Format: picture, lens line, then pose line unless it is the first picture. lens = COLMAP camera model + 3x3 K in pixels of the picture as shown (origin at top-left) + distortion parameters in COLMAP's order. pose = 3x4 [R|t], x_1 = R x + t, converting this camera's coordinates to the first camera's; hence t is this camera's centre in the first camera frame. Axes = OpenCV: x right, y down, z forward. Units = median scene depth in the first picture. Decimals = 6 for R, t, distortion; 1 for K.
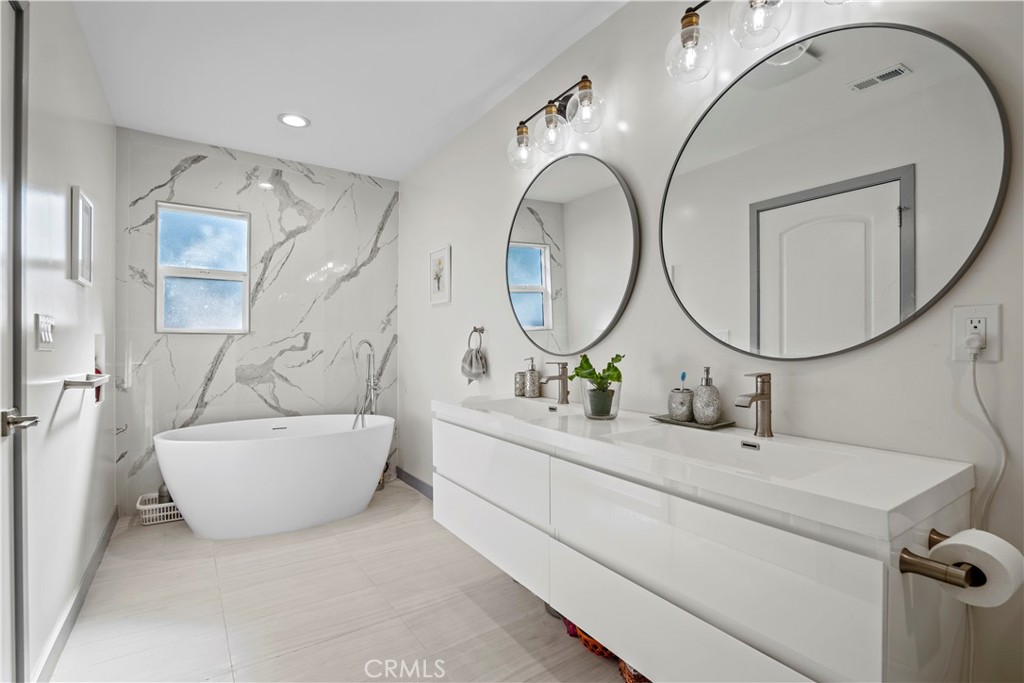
lens RADIAL K [[480.3, 0, 509.7], [0, 480.3, 342.5], [0, 0, 1]] dist [-0.026035, 0.006359]
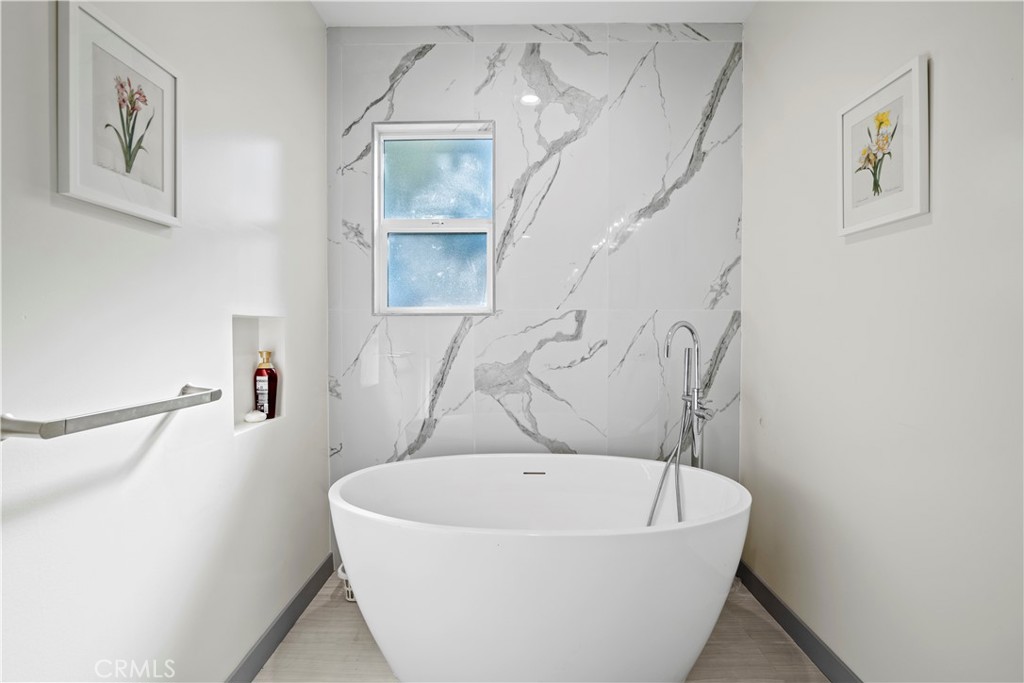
lens RADIAL K [[480.3, 0, 509.7], [0, 480.3, 342.5], [0, 0, 1]] dist [-0.026035, 0.006359]
pose [[0.825951, 0.010373, -0.563647, -0.168317], [0.005965, 0.999614, 0.027137, 0.002330], [0.563711, -0.025776, 0.825570, 0.478349]]
